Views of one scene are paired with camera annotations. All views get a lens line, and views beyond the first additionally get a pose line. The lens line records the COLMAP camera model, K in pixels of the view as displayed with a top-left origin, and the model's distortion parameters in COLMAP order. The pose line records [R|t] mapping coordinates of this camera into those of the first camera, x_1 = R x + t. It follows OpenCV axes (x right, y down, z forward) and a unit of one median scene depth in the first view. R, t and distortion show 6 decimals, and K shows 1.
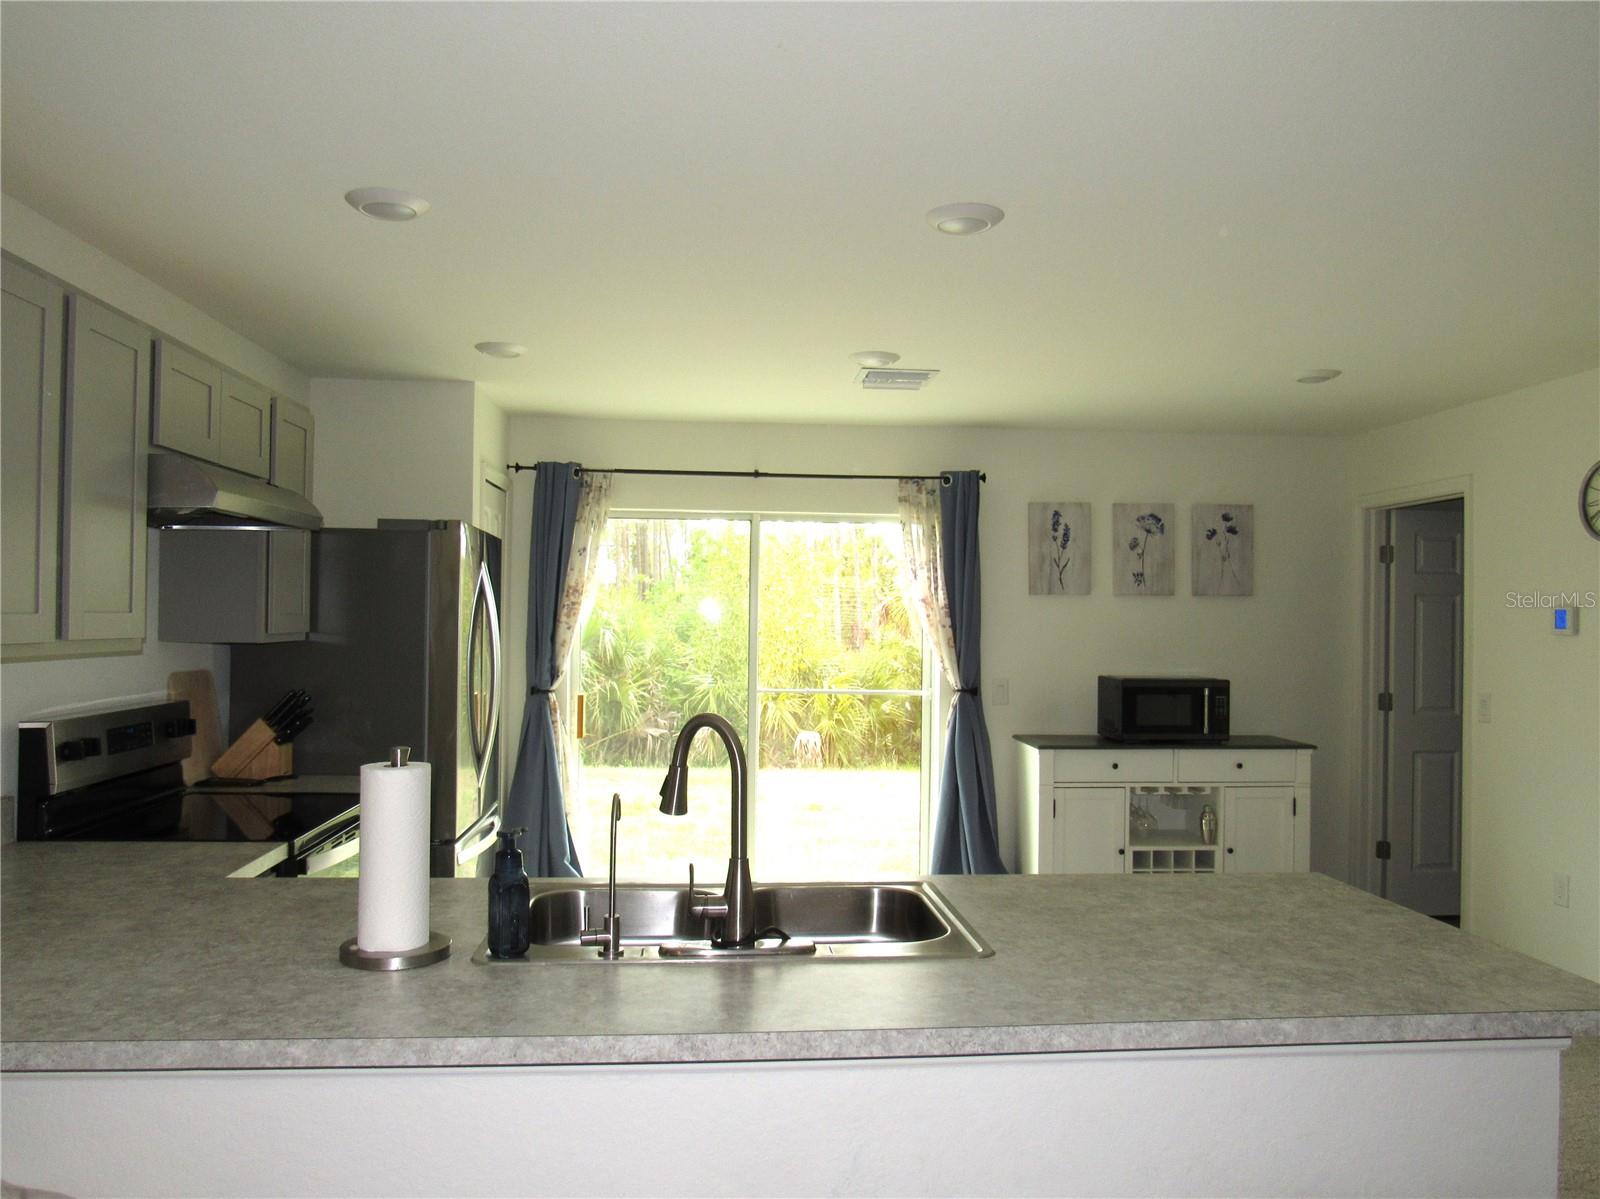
lens RADIAL K [[1197.2, 0, 800.0], [0, 1197.2, 599.5], [0, 0, 1]] dist [-0.028484, 0.003961]
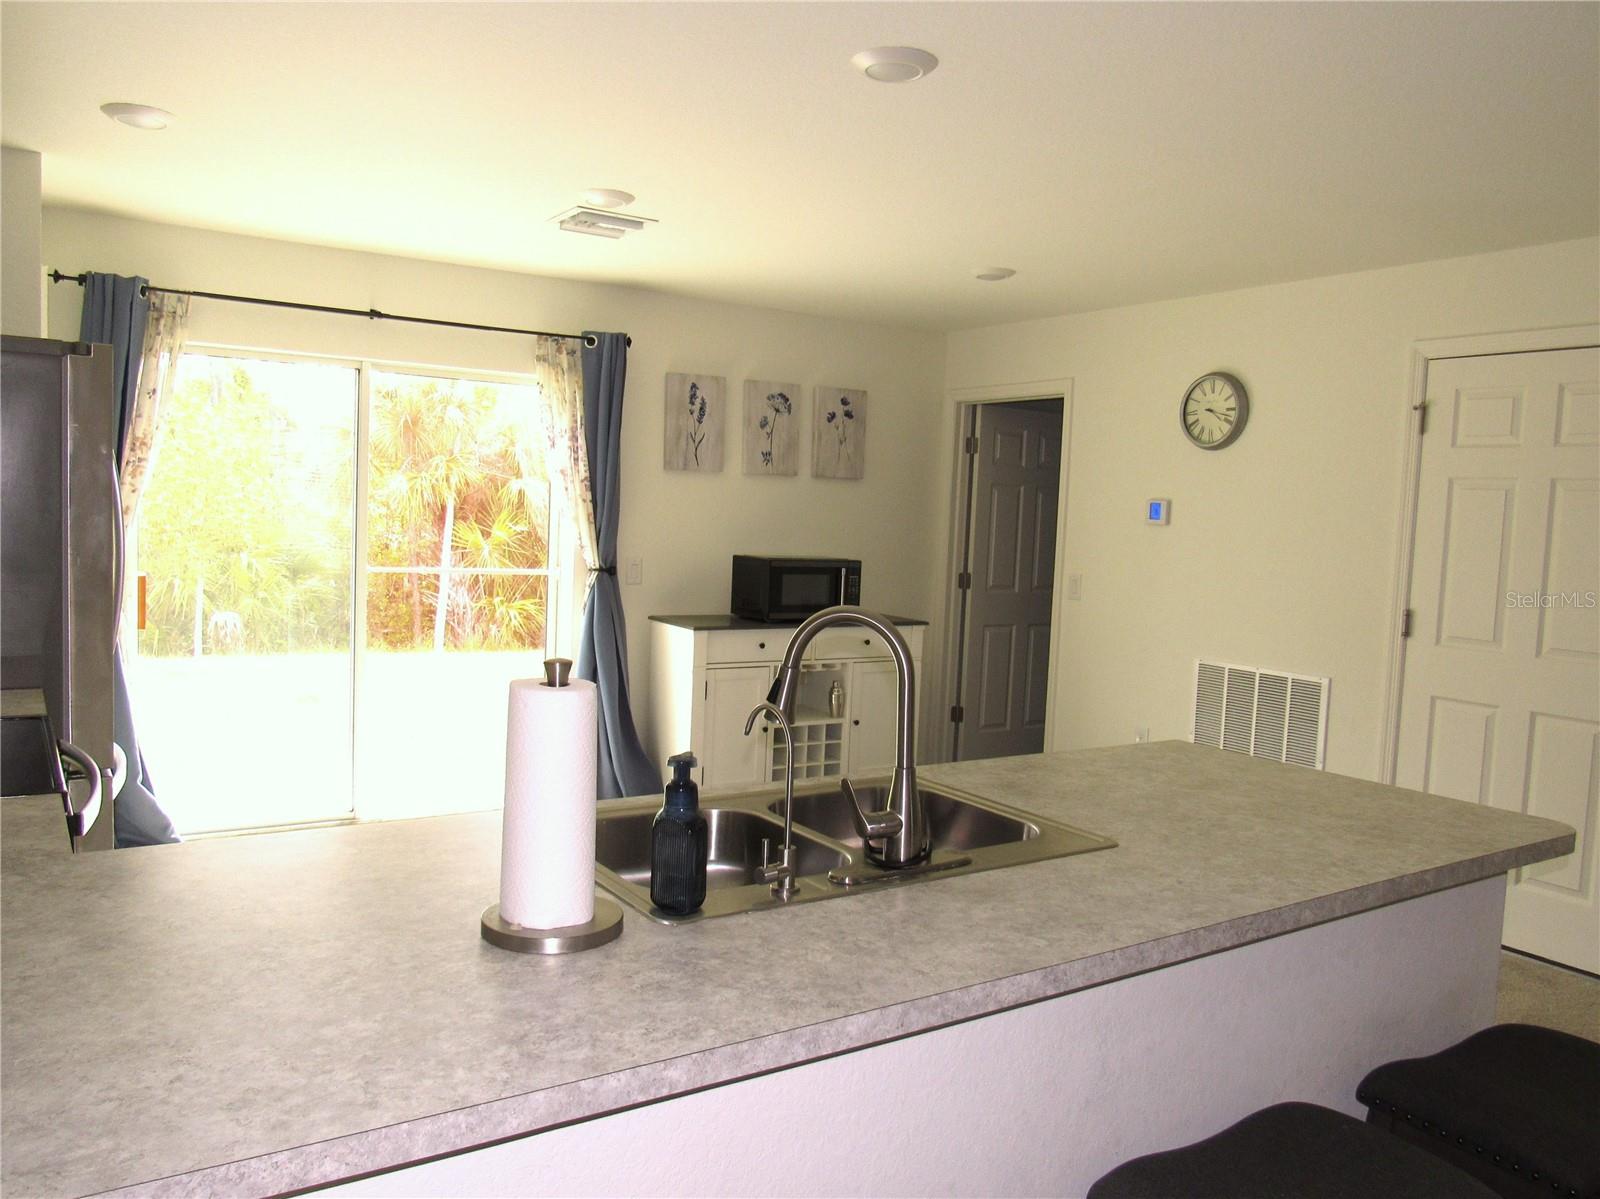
lens RADIAL K [[1228.6, 0, 800.0], [0, 1228.6, 599.5], [0, 0, 1]] dist [-0.031702, 0.001060]
pose [[0.877902, -0.011229, 0.478708, -0.188160], [-0.038629, 0.994806, 0.094177, 0.002610], [-0.477279, -0.101170, 0.872909, 0.083804]]
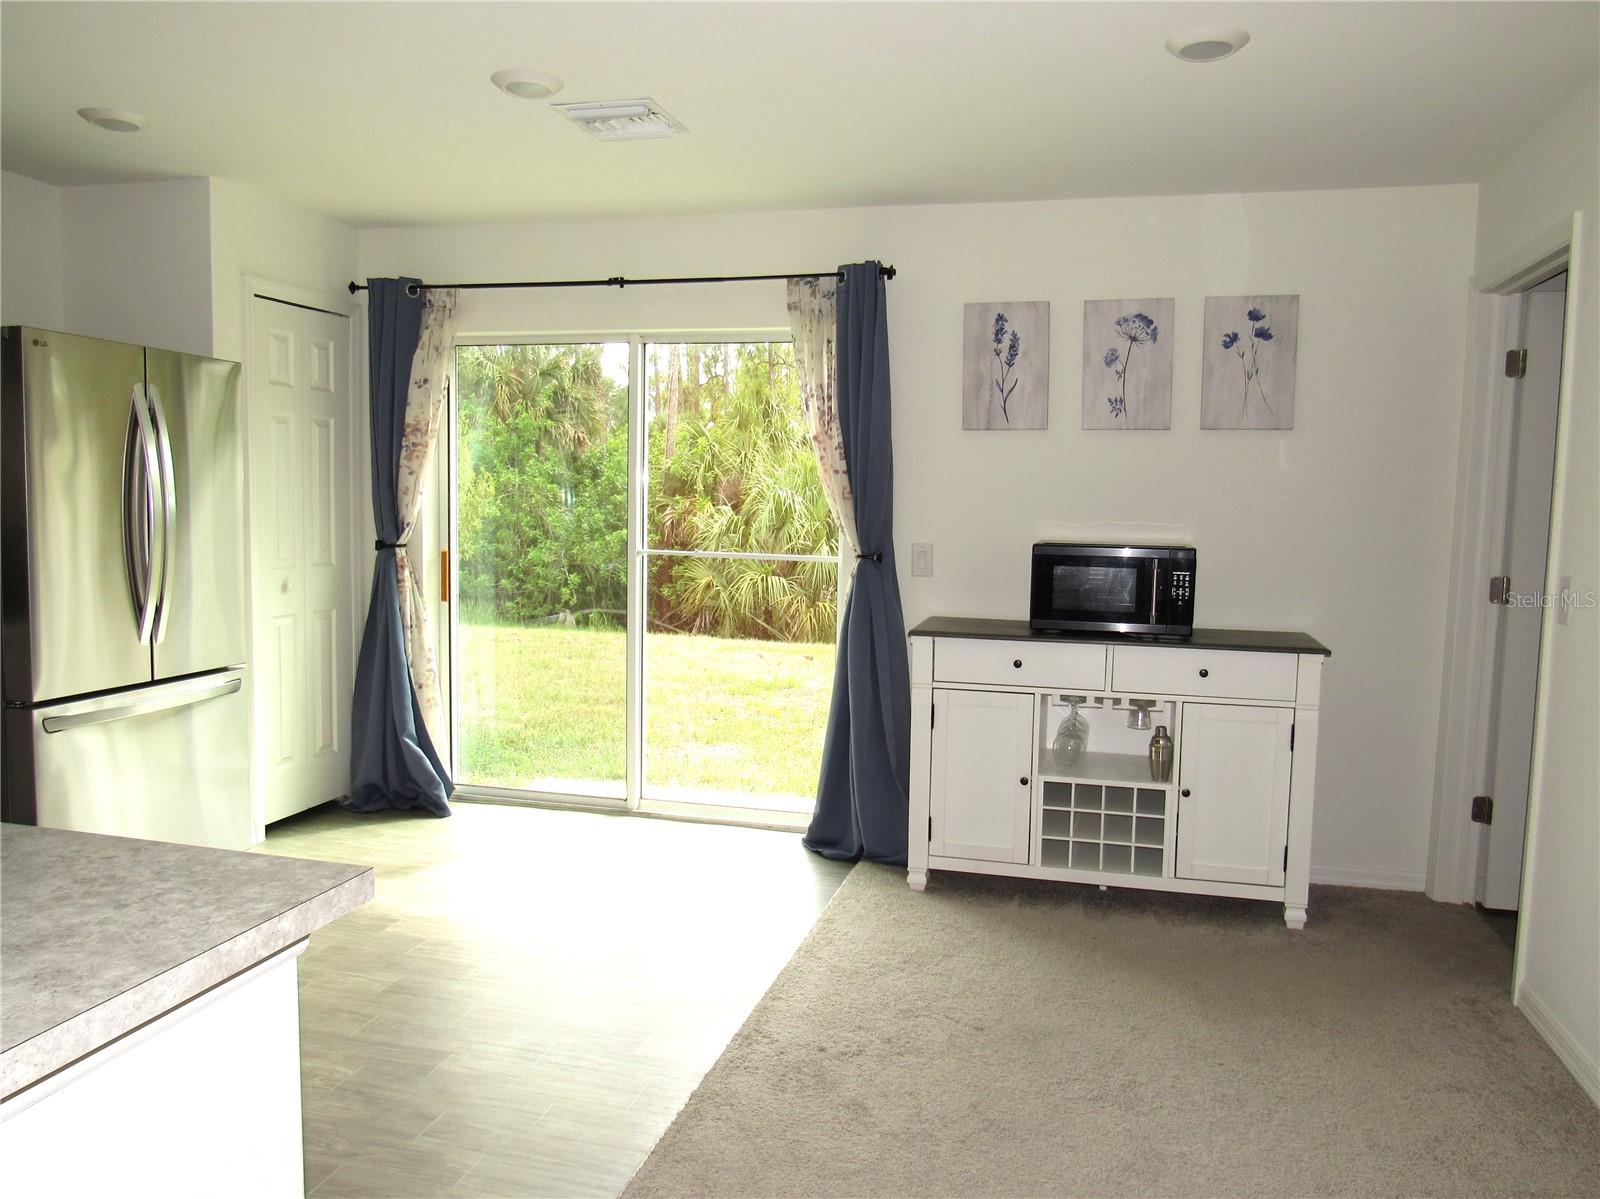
lens RADIAL K [[1197.2, 0, 800.0], [0, 1197.2, 599.5], [0, 0, 1]] dist [-0.028484, 0.003961]
pose [[0.946432, 0.034859, -0.321016, 0.346024], [-0.003017, 0.995067, 0.099159, 0.027810], [0.322889, -0.092879, 0.941868, 0.263105]]
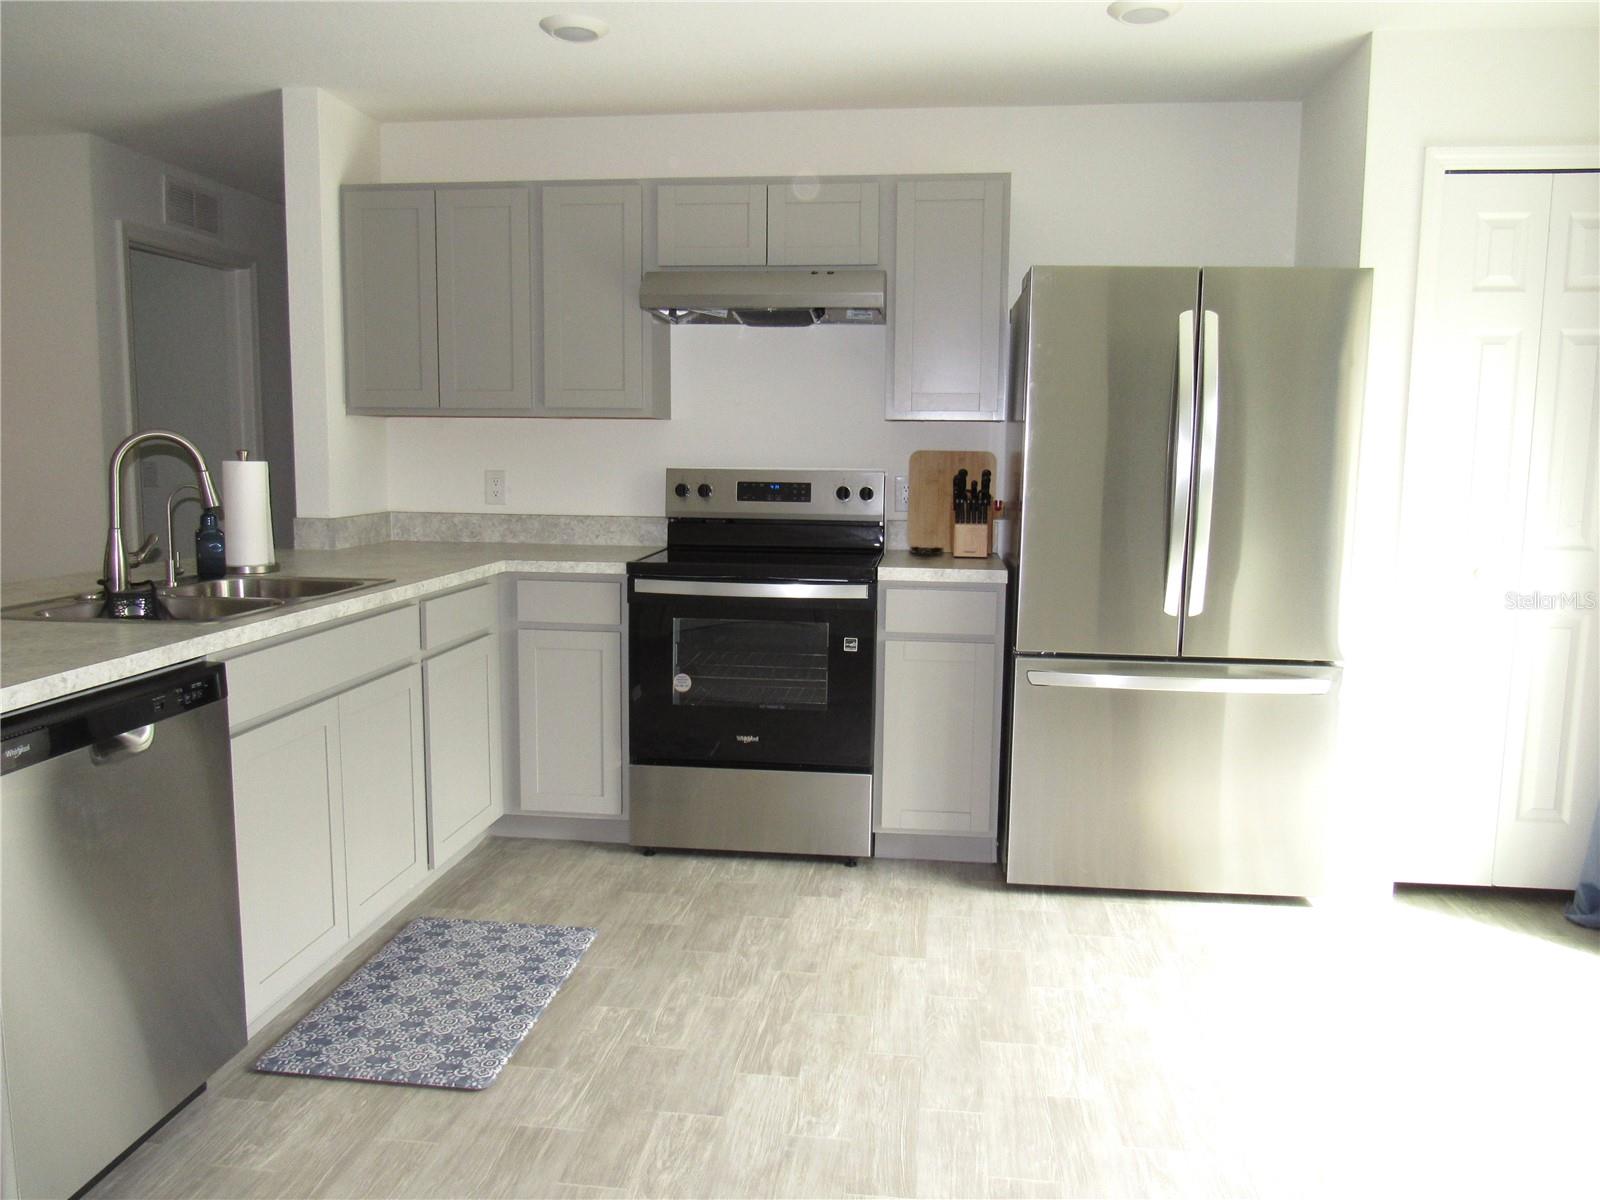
lens RADIAL K [[1197.2, 0, 800.0], [0, 1197.2, 600.0], [0, 0, 1]] dist [-0.028484, 0.003961]
pose [[-0.198303, 0.111023, -0.973833, 0.389674], [0.003617, 0.993640, 0.112544, 0.046791], [0.980134, 0.018795, -0.197444, 0.699044]]
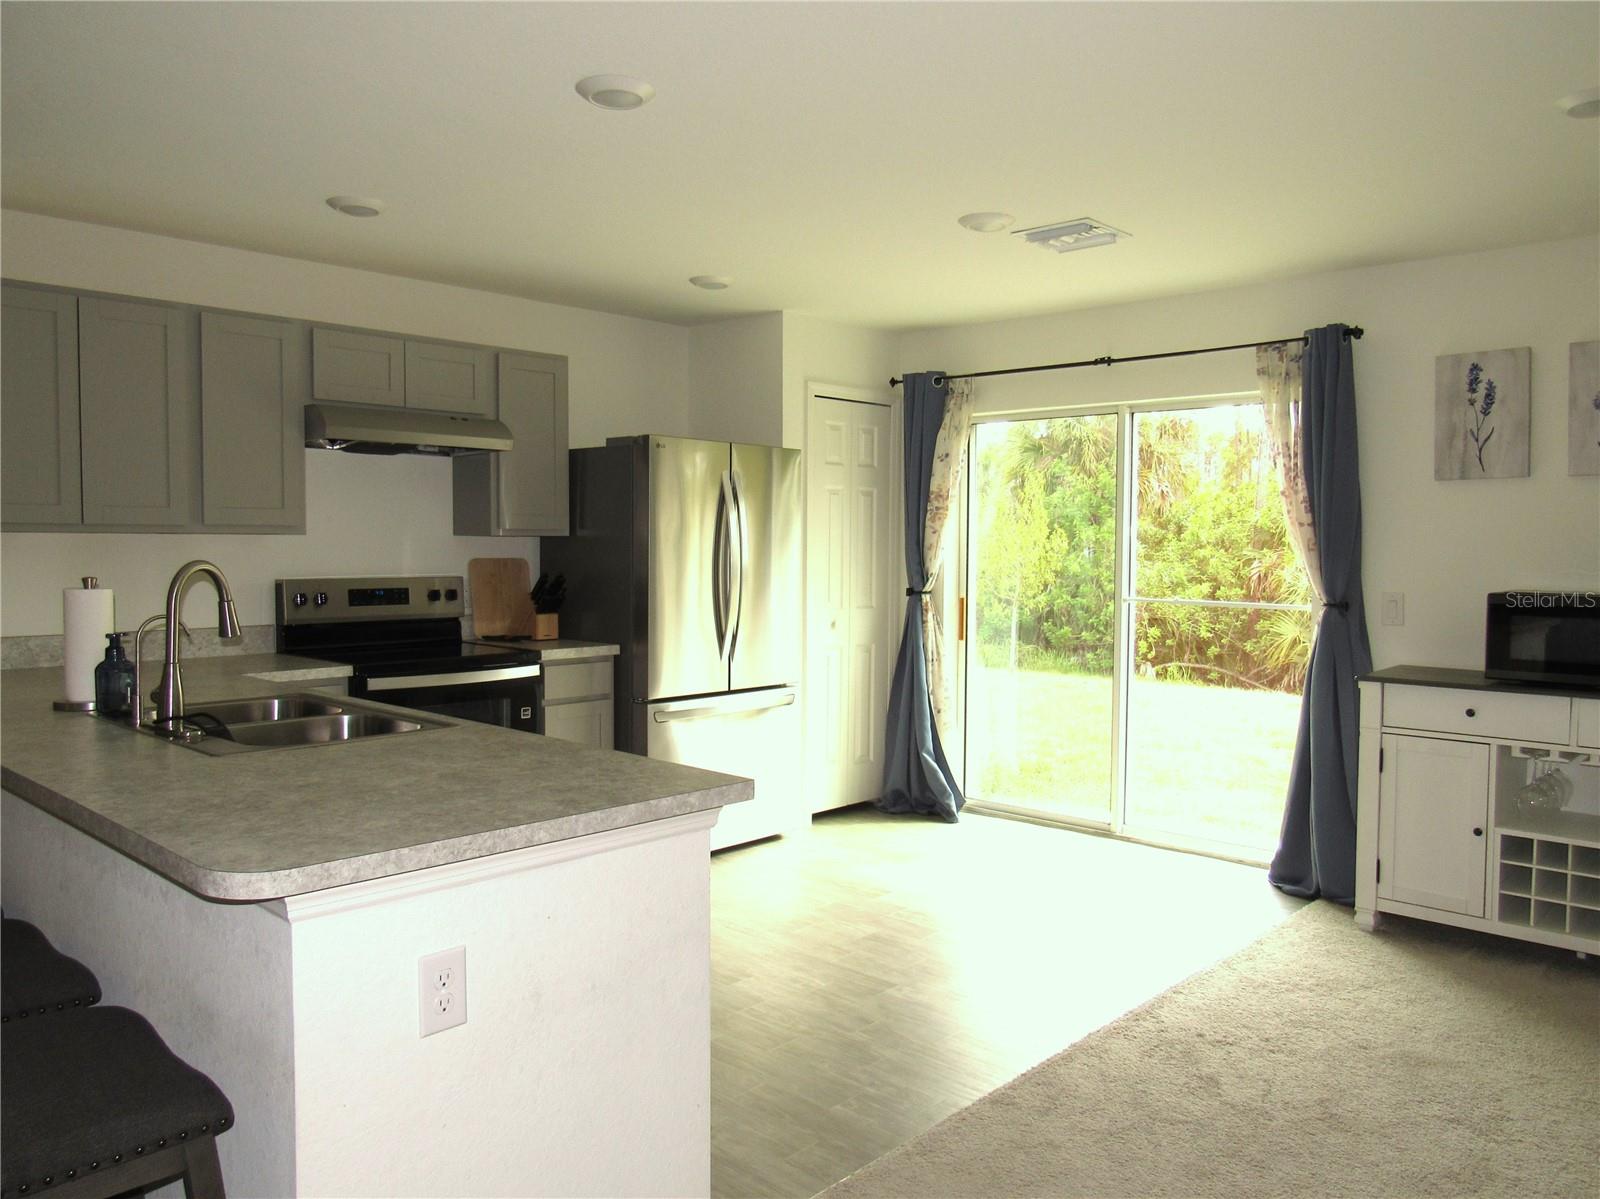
lens RADIAL K [[1191.3, 0, 800.0], [0, 1191.3, 599.5], [0, 0, 1]] dist [-0.023369, 0.002534]
pose [[0.674940, 0.028008, -0.737341, 0.481808], [0.013877, 0.998621, 0.050635, 0.027623], [0.737742, -0.044408, 0.673620, 0.209699]]
